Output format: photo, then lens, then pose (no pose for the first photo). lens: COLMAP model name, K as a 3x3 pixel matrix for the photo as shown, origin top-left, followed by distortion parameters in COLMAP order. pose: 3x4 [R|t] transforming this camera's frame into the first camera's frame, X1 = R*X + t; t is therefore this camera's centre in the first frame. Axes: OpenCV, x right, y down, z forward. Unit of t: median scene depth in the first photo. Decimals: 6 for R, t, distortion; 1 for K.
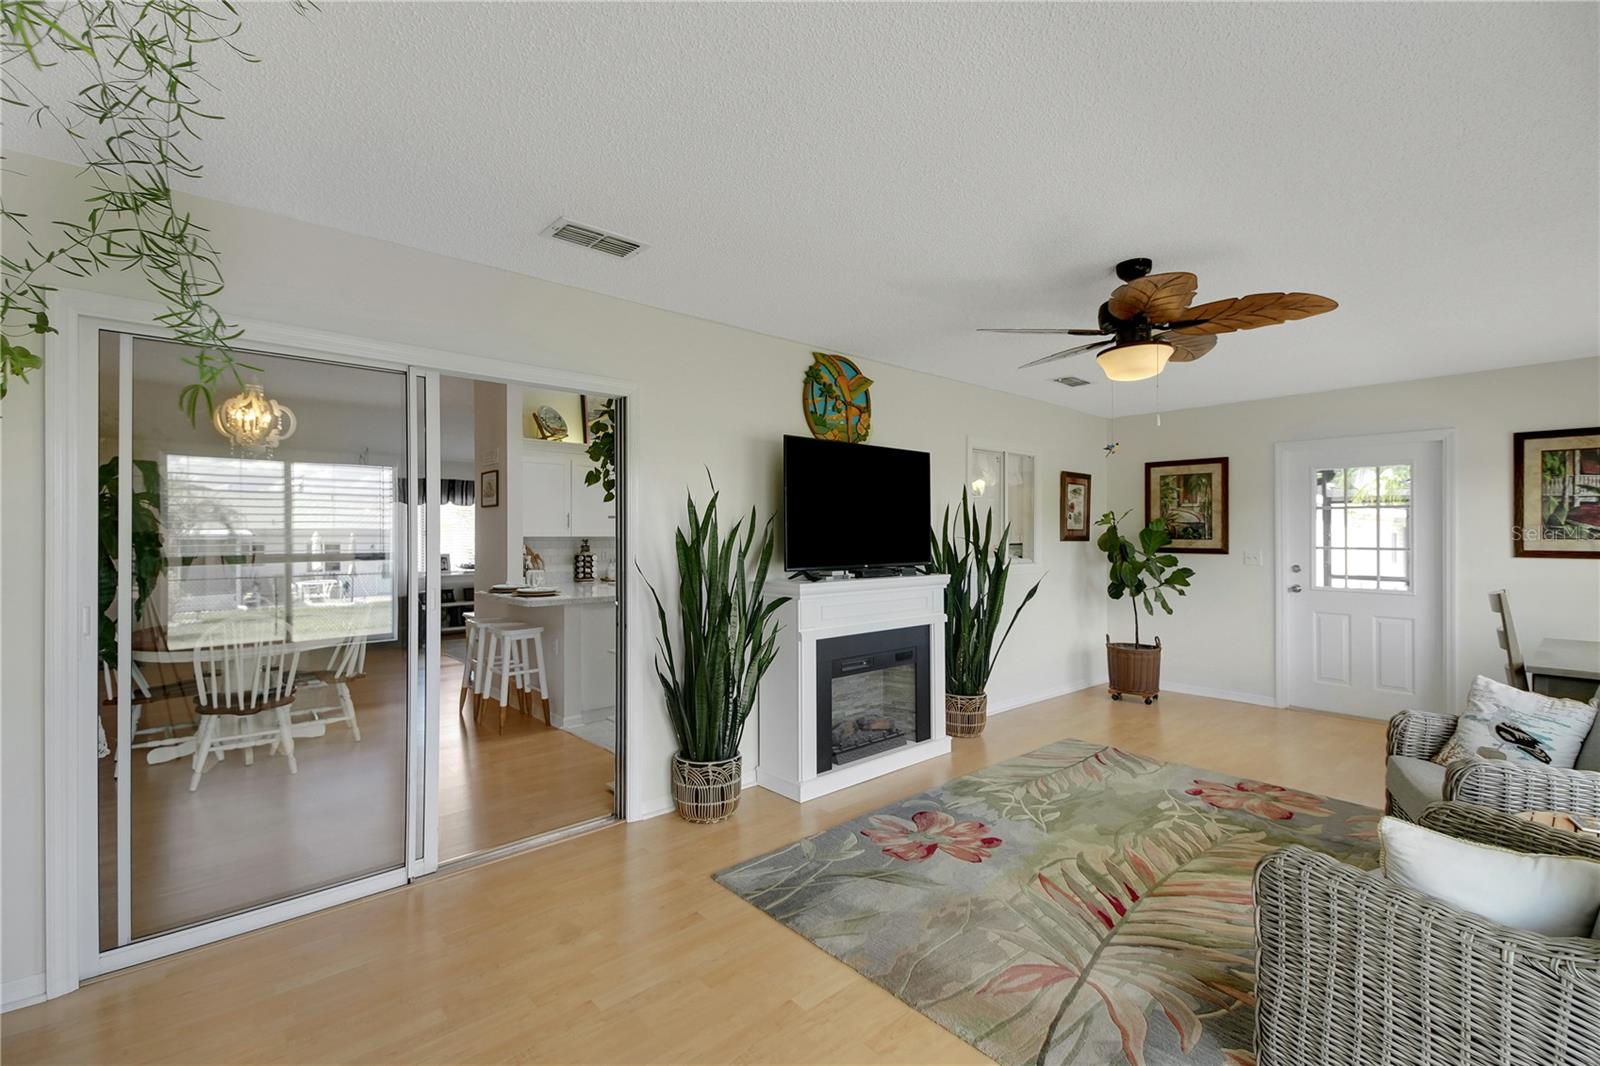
lens RADIAL K [[714.8, 0, 793.2], [0, 714.8, 530.7], [0, 0, 1]] dist [0.053861, -0.024815]
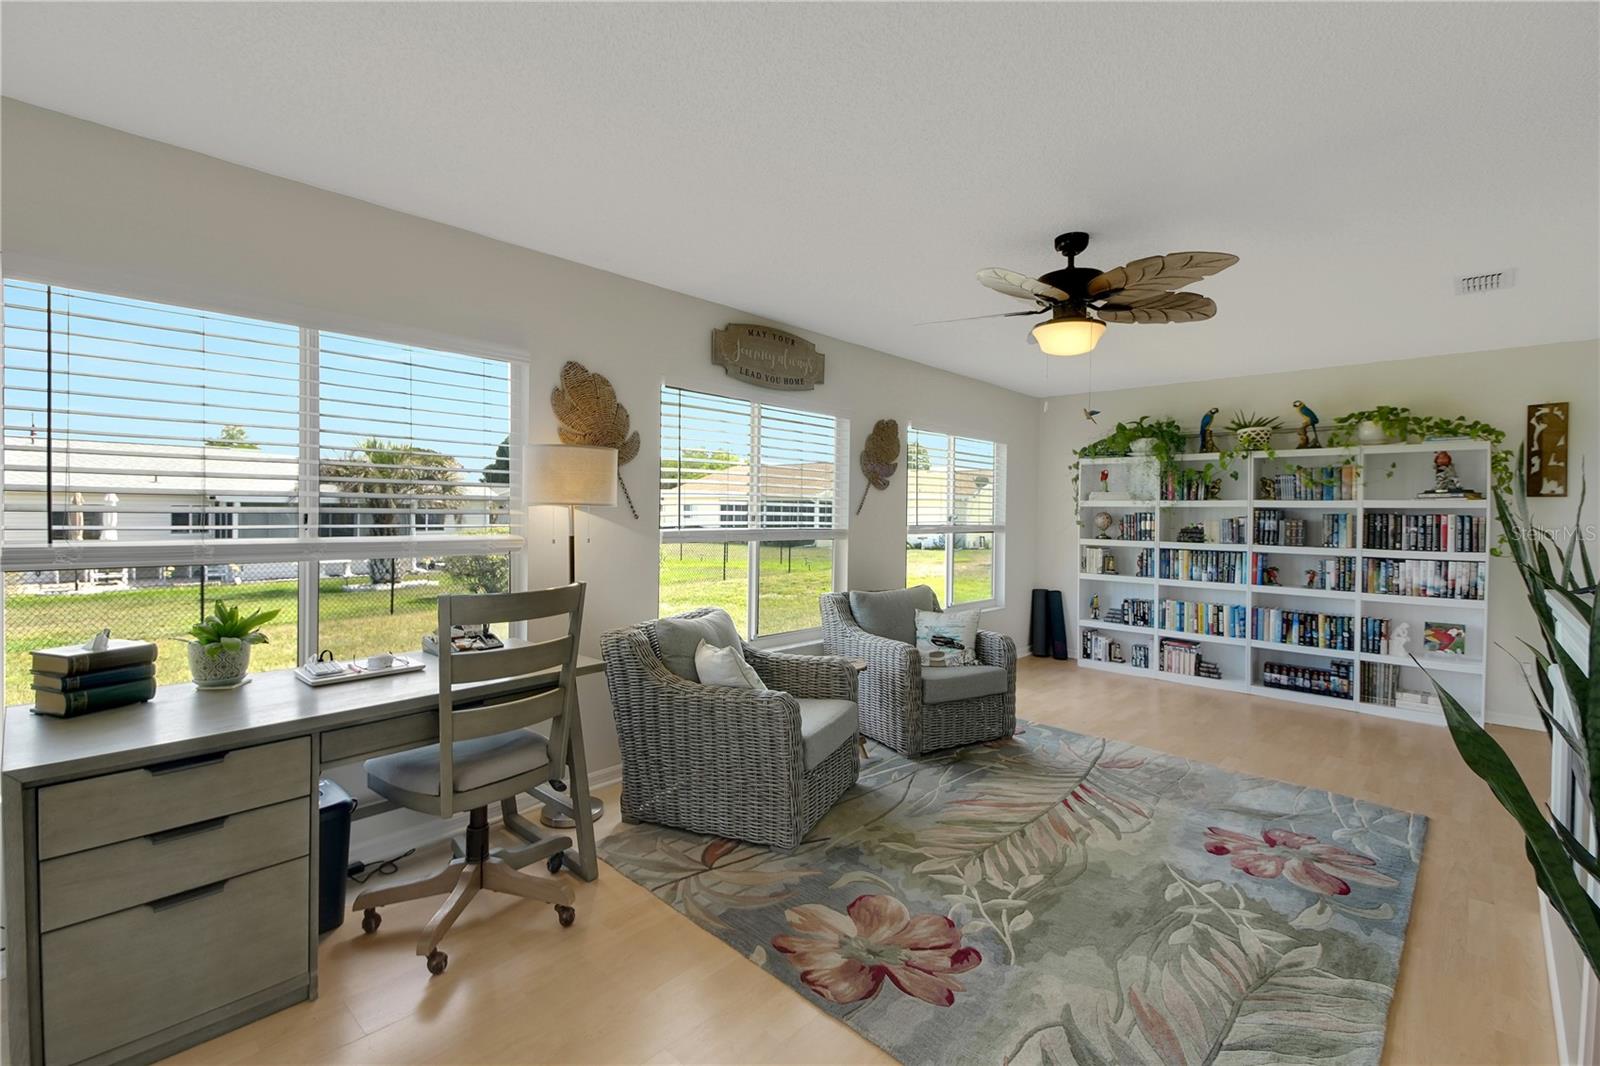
lens RADIAL K [[697.7, 0, 799.5], [0, 697.7, 526.9], [0, 0, 1]] dist [0.059724, -0.026523]
pose [[-0.996482, -0.011502, -0.083012, 0.738382], [-0.012962, 0.999770, 0.017066, 0.013310], [0.082796, 0.018082, -0.996402, 1.554237]]
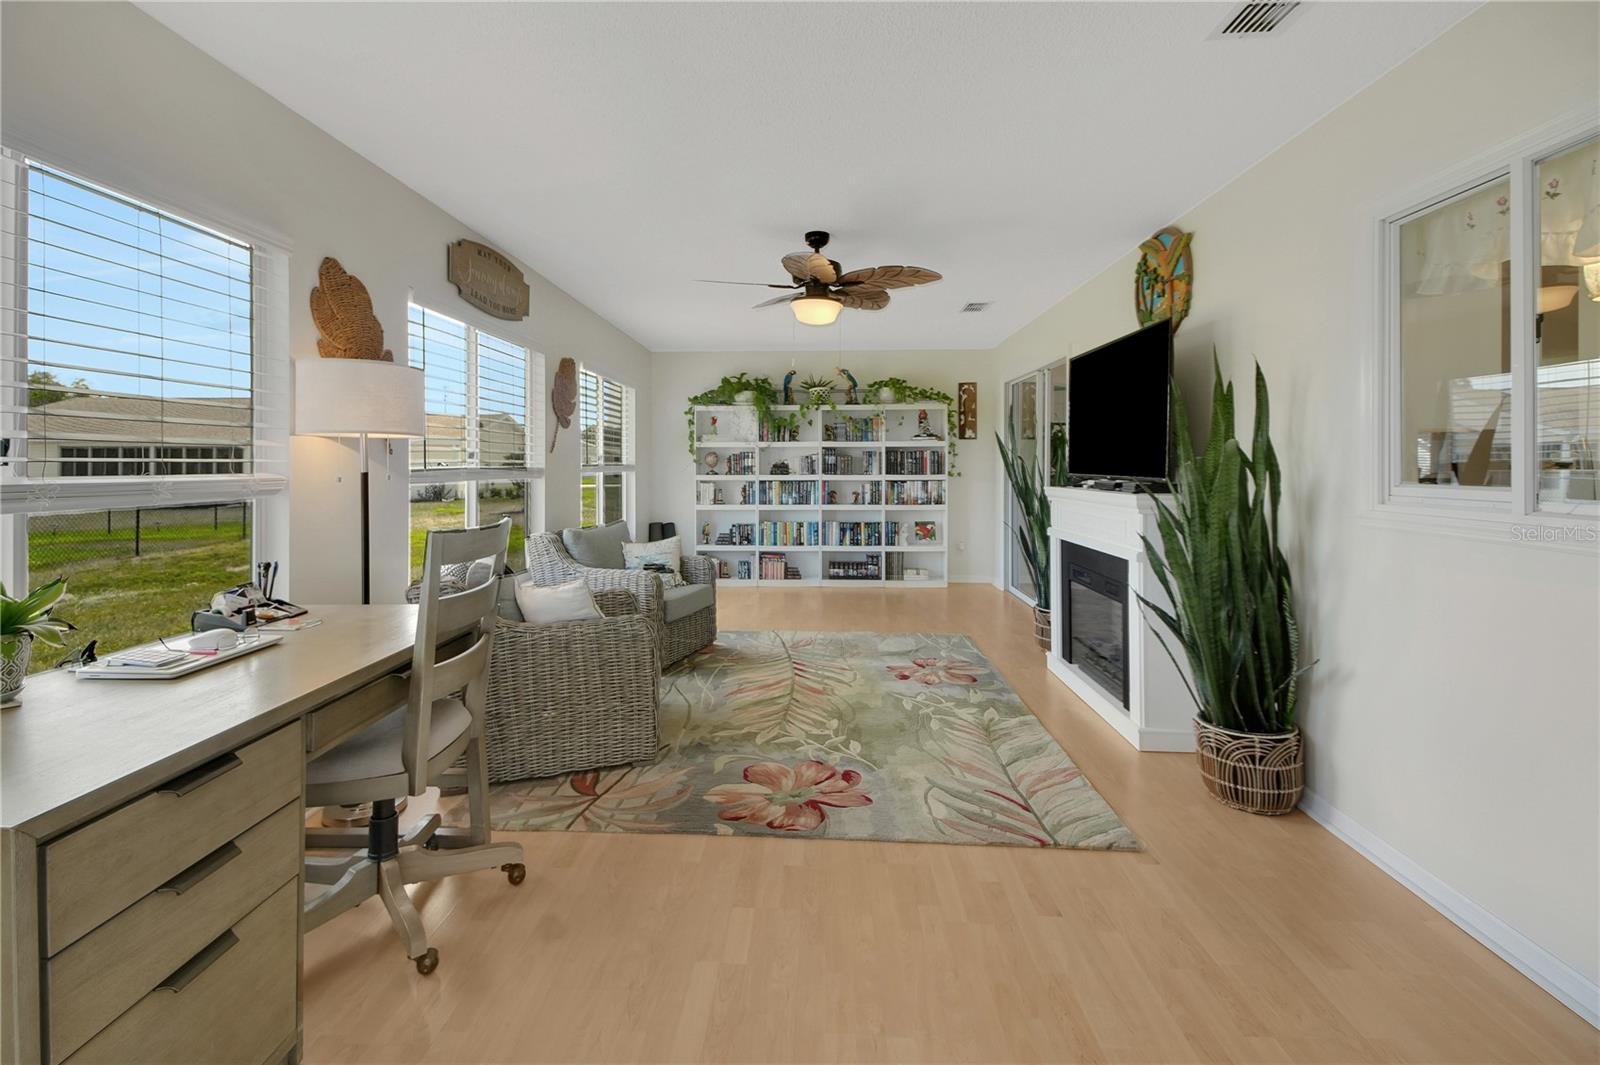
lens RADIAL K [[714.0, 0, 777.1], [0, 714.0, 469.3], [0, 0, 1]] dist [0.048124, -0.000118]
pose [[-0.714283, 0.007387, -0.699818, 1.137840], [0.005248, 0.999973, 0.005199, 0.036233], [0.699837, 0.000041, -0.714302, 1.495354]]
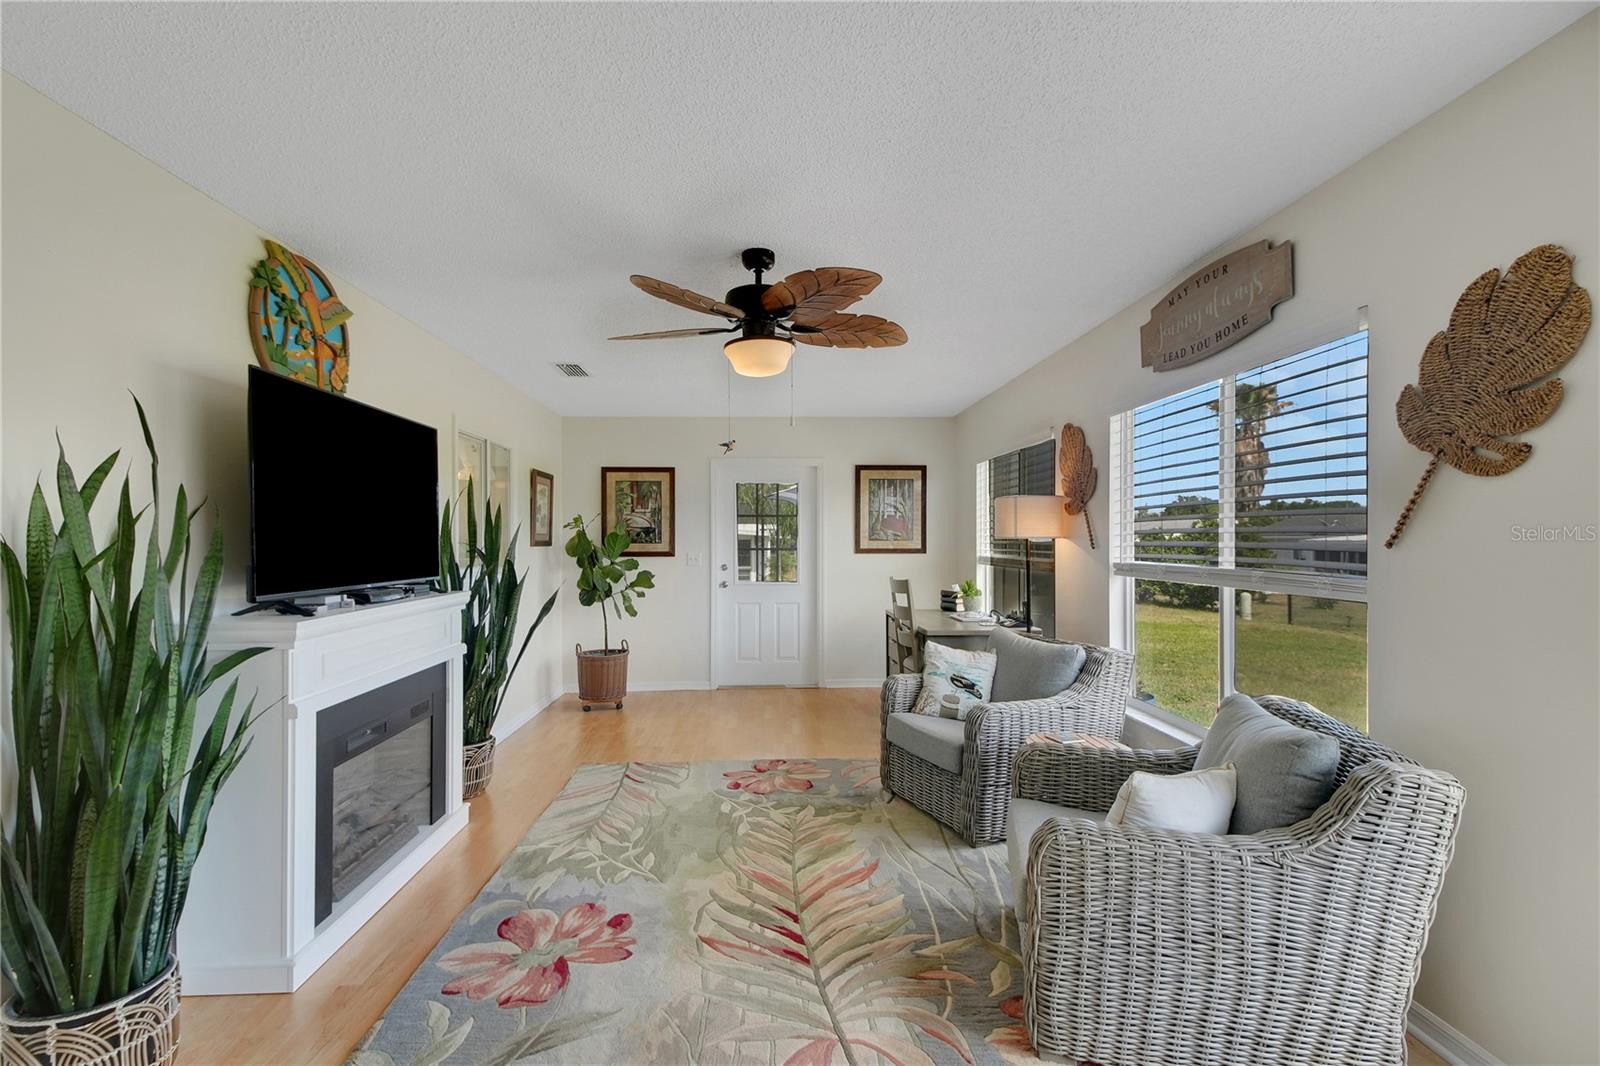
lens RADIAL K [[713.7, 0, 792.4], [0, 713.7, 538.2], [0, 0, 1]] dist [0.056208, -0.027146]
pose [[0.633850, -0.002764, 0.773451, -0.188762], [0.001154, 0.999996, 0.002627, 0.003397], [-0.773455, -0.000773, 0.633850, 0.290301]]
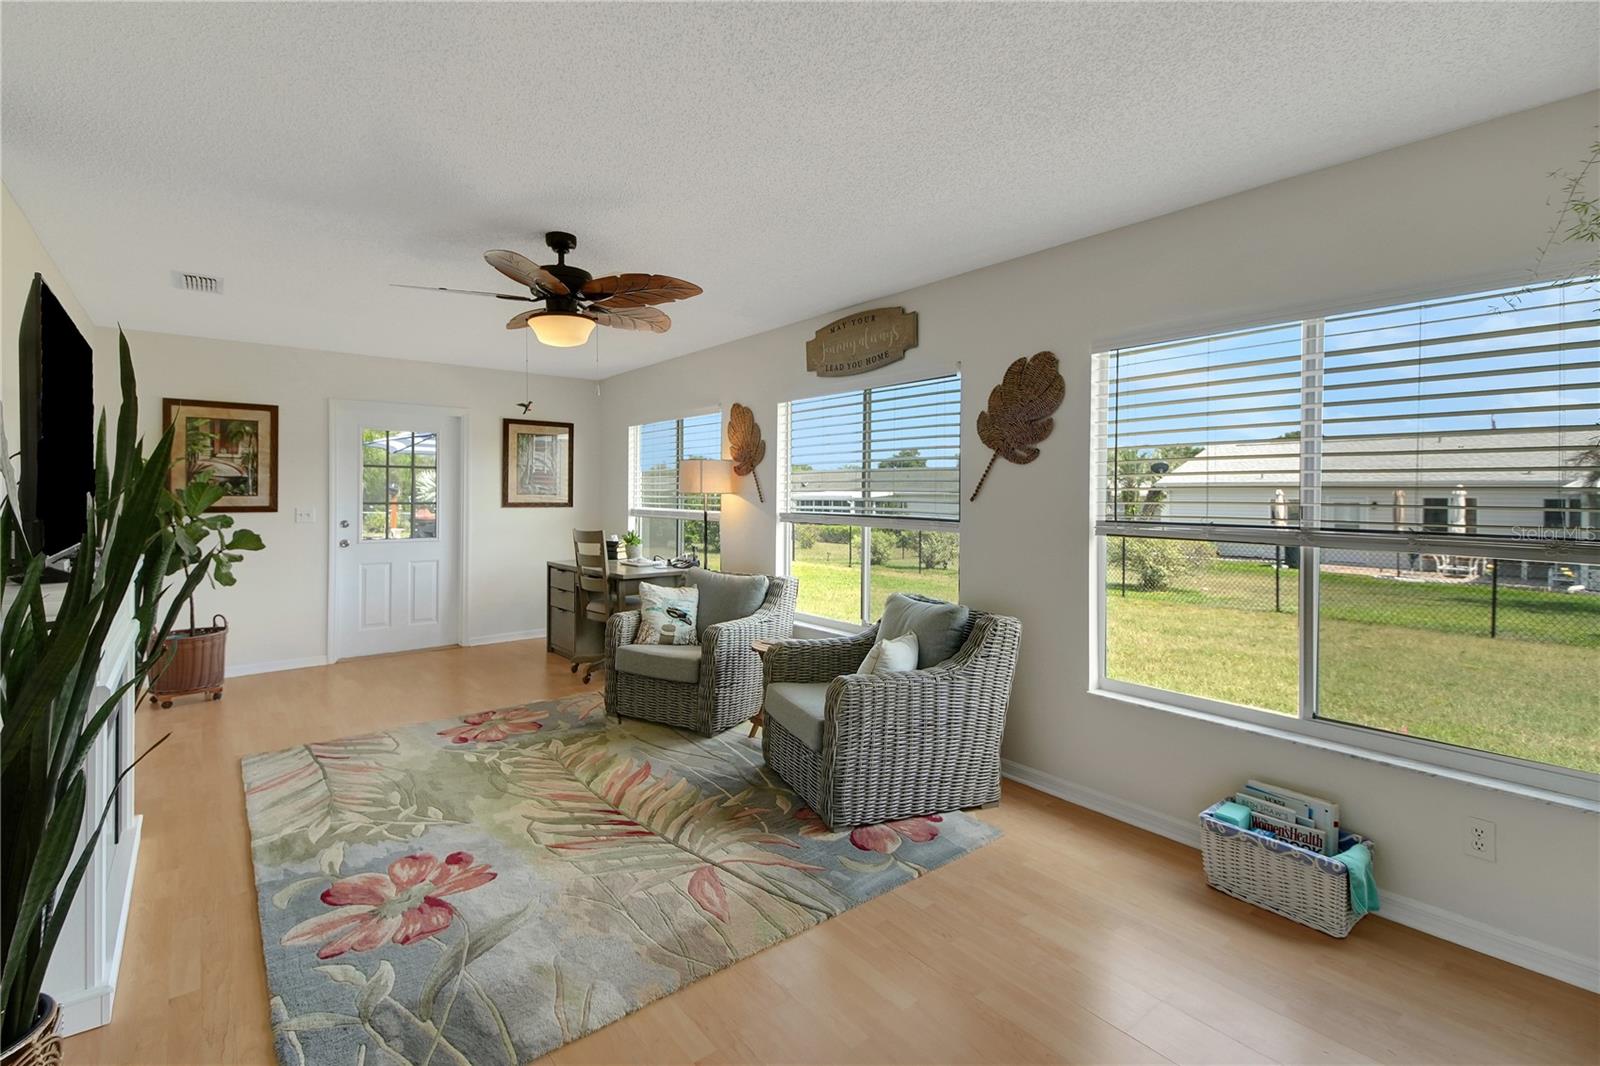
lens RADIAL K [[726.7, 0, 787.4], [0, 726.7, 495.4], [0, 0, 1]] dist [0.038706, -0.000564]
pose [[0.058038, -0.004378, 0.998305, -0.467739], [-0.008411, 0.999953, 0.004874, 0.002185], [-0.998279, -0.008680, 0.057998, 0.483461]]
